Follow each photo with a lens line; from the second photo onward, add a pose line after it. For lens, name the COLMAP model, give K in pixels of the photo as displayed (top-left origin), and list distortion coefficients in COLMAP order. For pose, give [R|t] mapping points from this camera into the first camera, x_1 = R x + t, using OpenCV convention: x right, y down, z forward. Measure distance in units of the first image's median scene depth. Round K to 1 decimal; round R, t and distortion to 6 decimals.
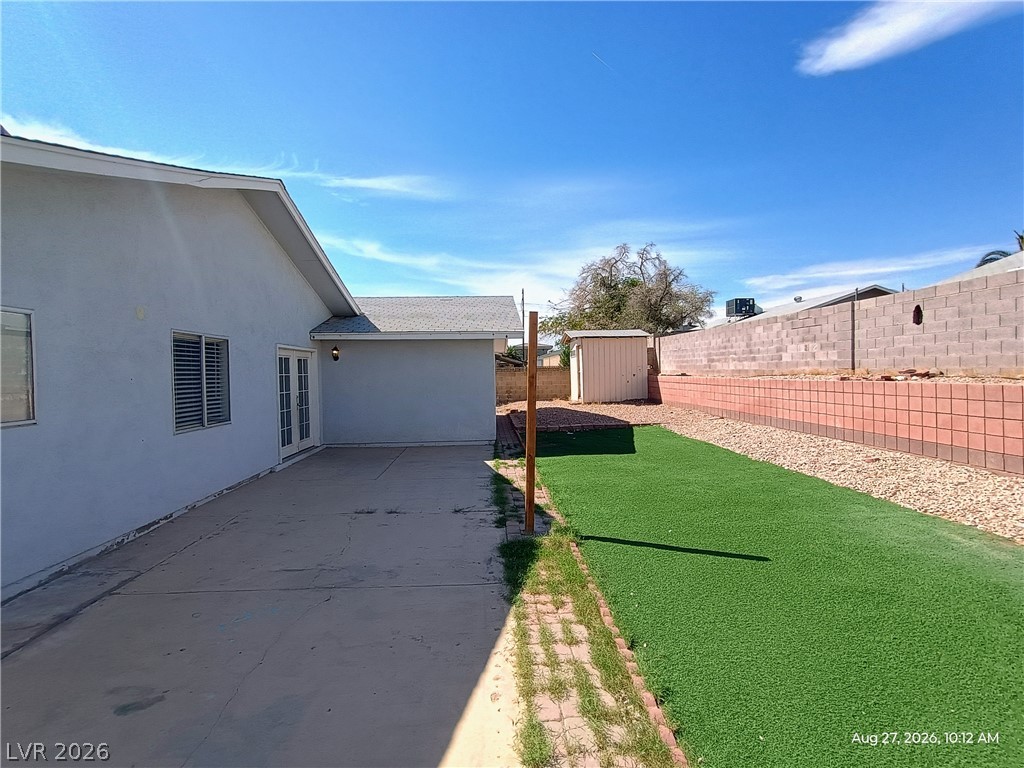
lens RADIAL K [[465.8, 0, 514.6], [0, 465.8, 383.0], [0, 0, 1]] dist [0.004060, 0.000267]
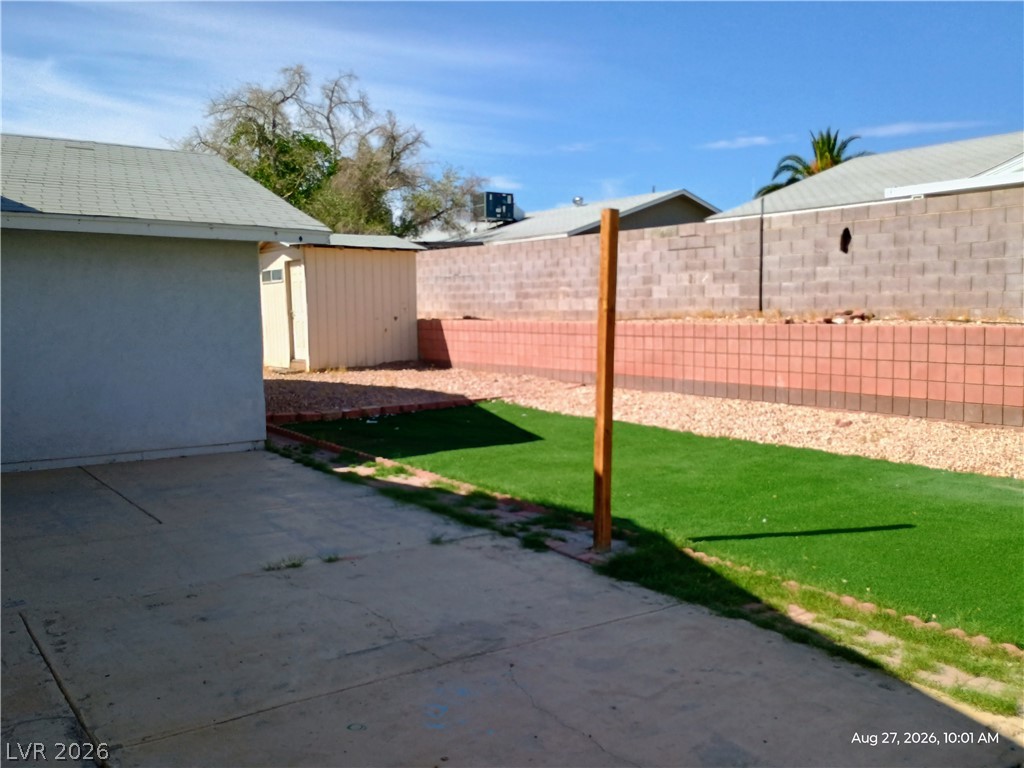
lens RADIAL K [[909.8, 0, 512.0], [0, 909.8, 384.0], [0, 0, 1]] dist [0.052613, -0.005403]
pose [[0.844336, -0.030988, 0.534917, -0.351541], [0.004518, 0.998702, 0.050724, 0.010848], [-0.535795, -0.040411, 0.843381, -0.001508]]
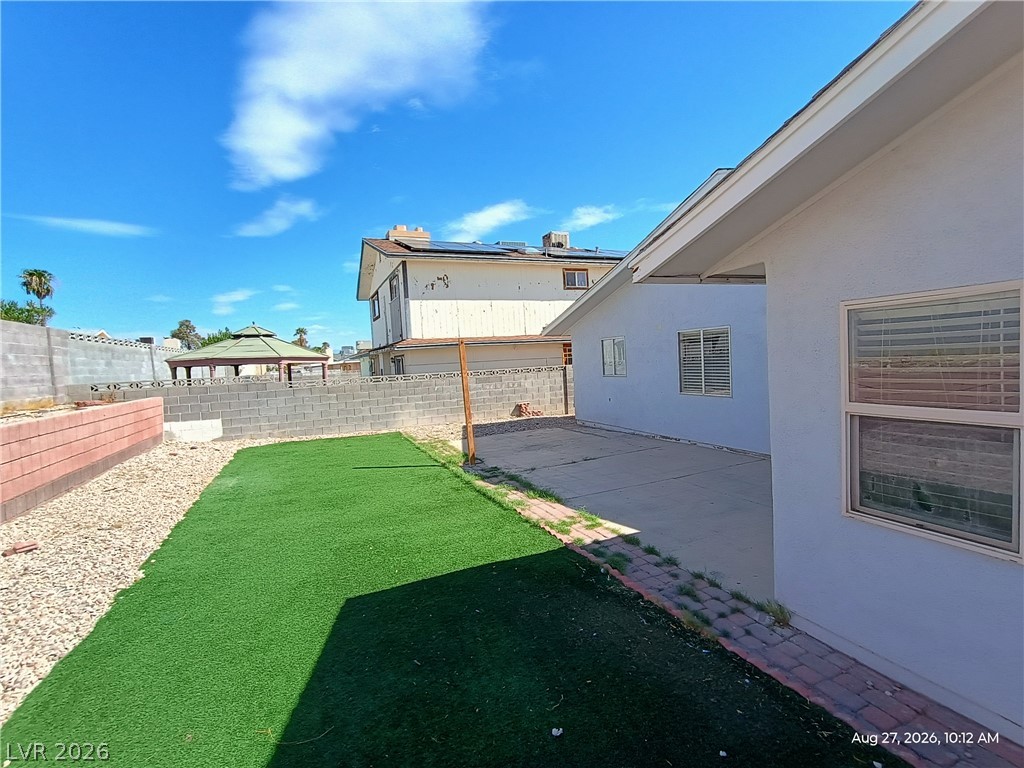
lens RADIAL K [[465.8, 0, 514.6], [0, 465.8, 383.0], [0, 0, 1]] dist [0.004060, 0.000267]
pose [[-0.930916, 0.084471, -0.355330, 0.208542], [0.057896, 0.994715, 0.084791, -0.051681], [0.360615, 0.058362, -0.930887, 1.195417]]
